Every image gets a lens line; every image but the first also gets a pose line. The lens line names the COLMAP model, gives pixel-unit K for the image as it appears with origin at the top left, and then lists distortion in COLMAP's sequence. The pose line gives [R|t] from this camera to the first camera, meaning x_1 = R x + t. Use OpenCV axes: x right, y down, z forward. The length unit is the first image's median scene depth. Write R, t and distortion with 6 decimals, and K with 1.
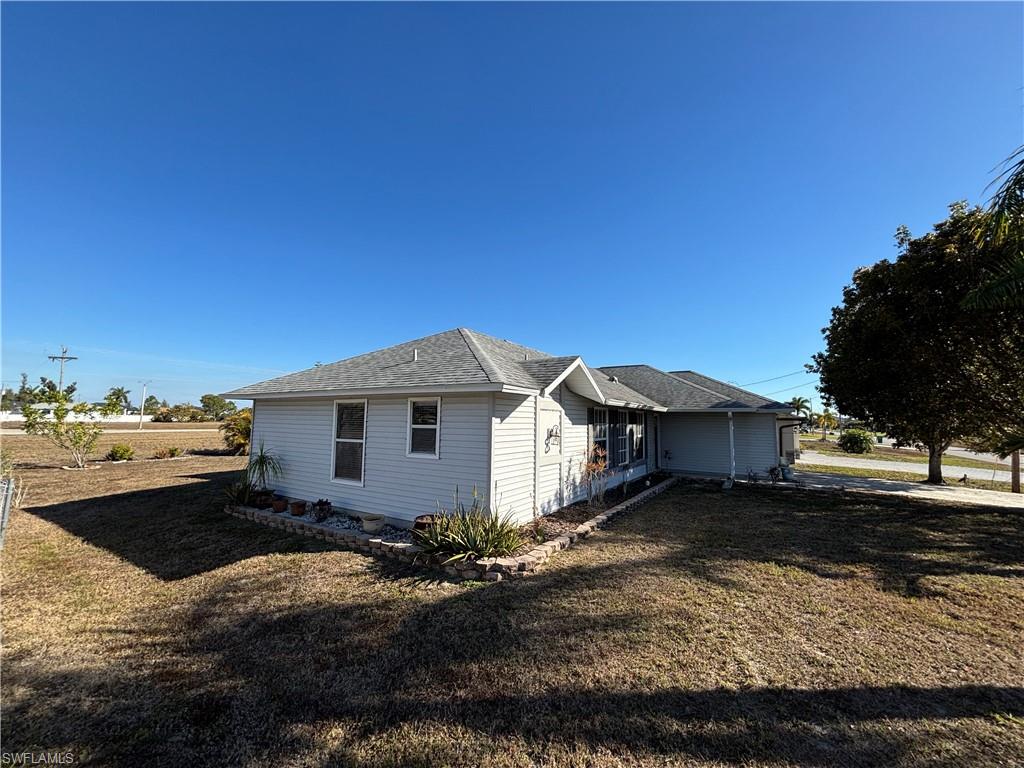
lens RADIAL K [[408.6, 0, 512.0], [0, 408.6, 384.0], [0, 0, 1]] dist [0.001092, -0.000466]
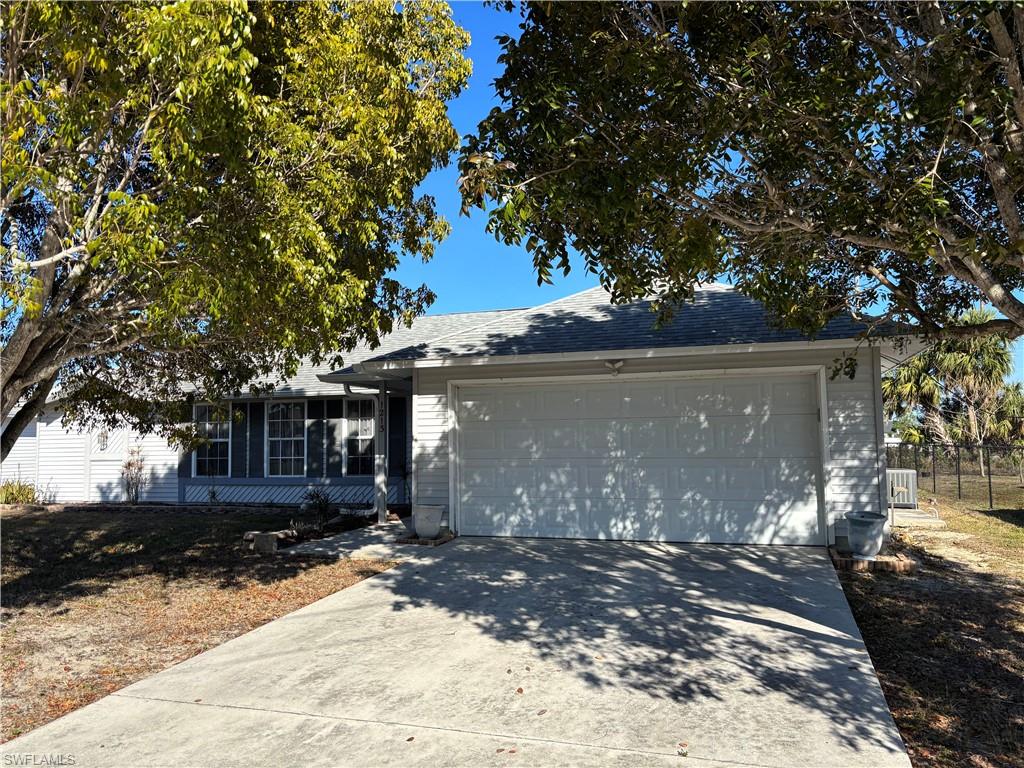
lens RADIAL K [[769.3, 0, 507.8], [0, 769.3, 382.8], [0, 0, 1]] dist [0.038539, -0.041071]
pose [[0.240568, -0.091971, -0.966265, 2.339651], [0.102803, 0.992316, -0.068856, 0.231840], [0.965173, -0.082770, 0.248174, 1.474875]]
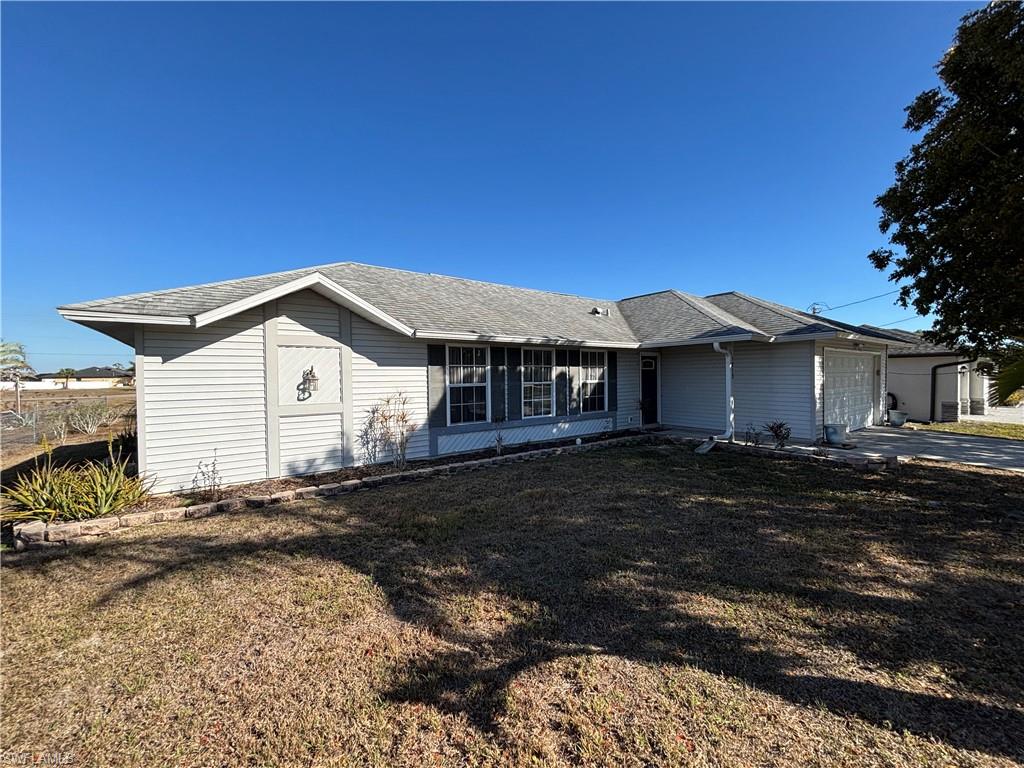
lens RADIAL K [[408.6, 0, 512.0], [0, 408.6, 384.0], [0, 0, 1]] dist [0.001092, -0.000466]
pose [[0.935253, -0.024090, -0.353159, 0.699843], [0.061158, 0.993675, 0.094178, 0.080180], [0.348657, -0.109678, 0.930811, 0.372432]]
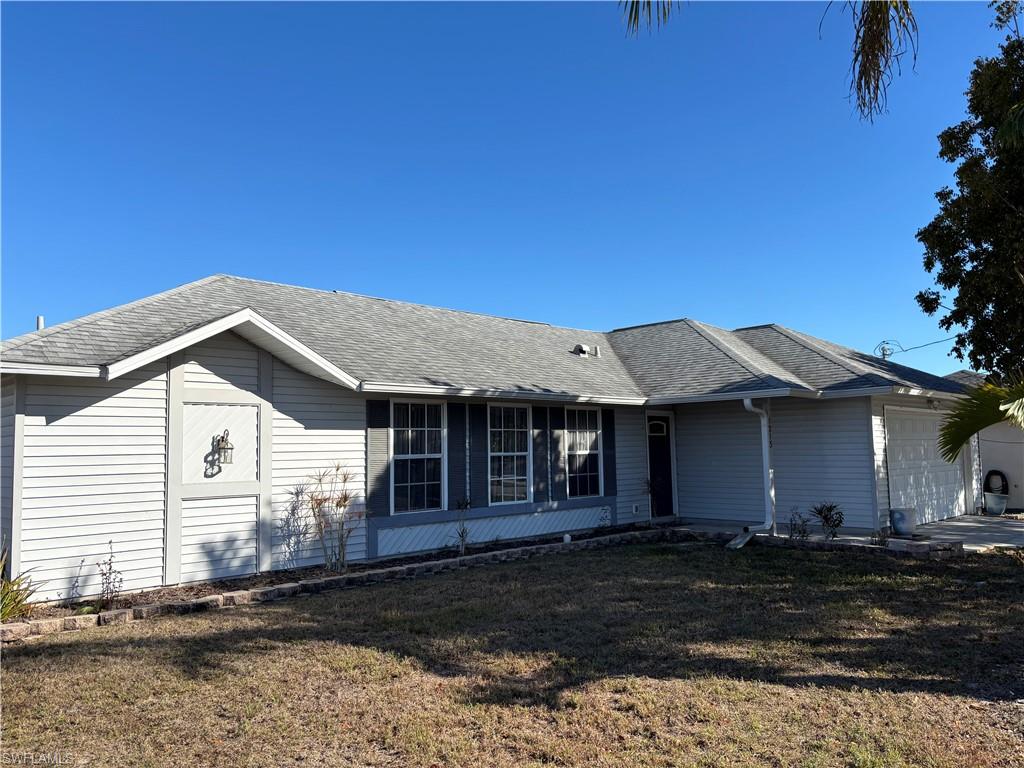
lens RADIAL K [[769.3, 0, 507.8], [0, 769.3, 382.8], [0, 0, 1]] dist [0.038539, -0.041071]
pose [[0.975720, -0.053464, -0.212395, 0.690677], [0.053563, 0.998550, -0.005294, 0.058240], [0.212370, -0.006211, 0.977170, 0.008033]]
